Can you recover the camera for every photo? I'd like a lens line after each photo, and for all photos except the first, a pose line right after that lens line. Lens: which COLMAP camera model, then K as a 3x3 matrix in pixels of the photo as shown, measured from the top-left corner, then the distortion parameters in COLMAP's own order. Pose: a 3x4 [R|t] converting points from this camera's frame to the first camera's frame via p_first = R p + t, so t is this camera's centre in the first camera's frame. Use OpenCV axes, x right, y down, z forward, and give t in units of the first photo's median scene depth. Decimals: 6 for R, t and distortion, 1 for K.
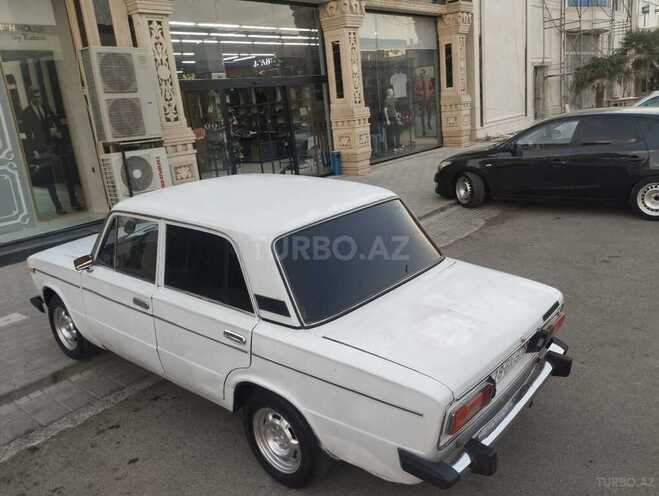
lens RADIAL K [[547.6, 0, 330.2], [0, 547.6, 245.5], [0, 0, 1]] dist [0.102755, -0.137561]
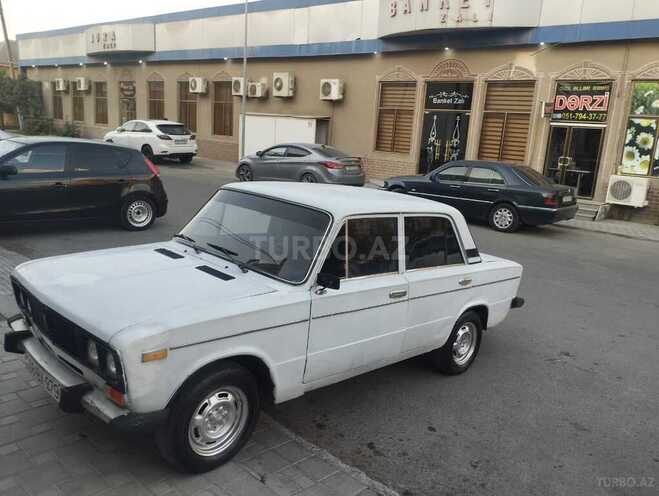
lens RADIAL K [[547.6, 0, 330.2], [0, 547.6, 245.5], [0, 0, 1]] dist [0.102755, -0.137561]
pose [[0.066413, -0.105401, 0.992210, -0.525392], [0.177379, 0.979813, 0.092212, -0.041110], [-0.981899, 0.169873, 0.083768, 0.384405]]
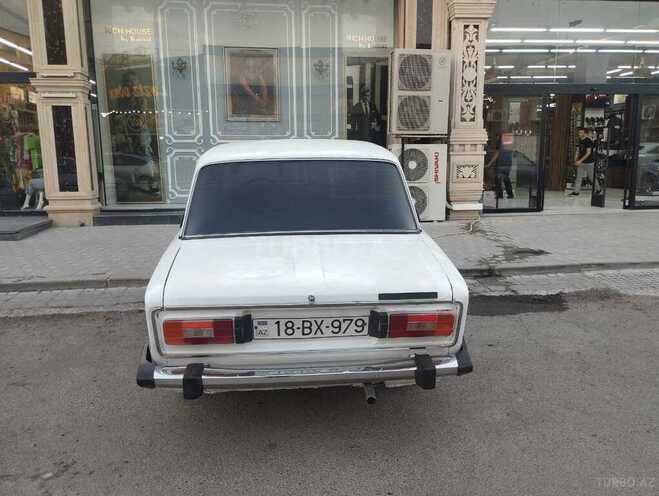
lens RADIAL K [[547.6, 0, 330.2], [0, 547.6, 245.5], [0, 0, 1]] dist [0.102755, -0.137561]
pose [[0.711468, 0.202676, -0.672857, 0.277630], [-0.233444, 0.971294, 0.045730, 0.011807], [0.662810, 0.124539, 0.738358, 0.106075]]
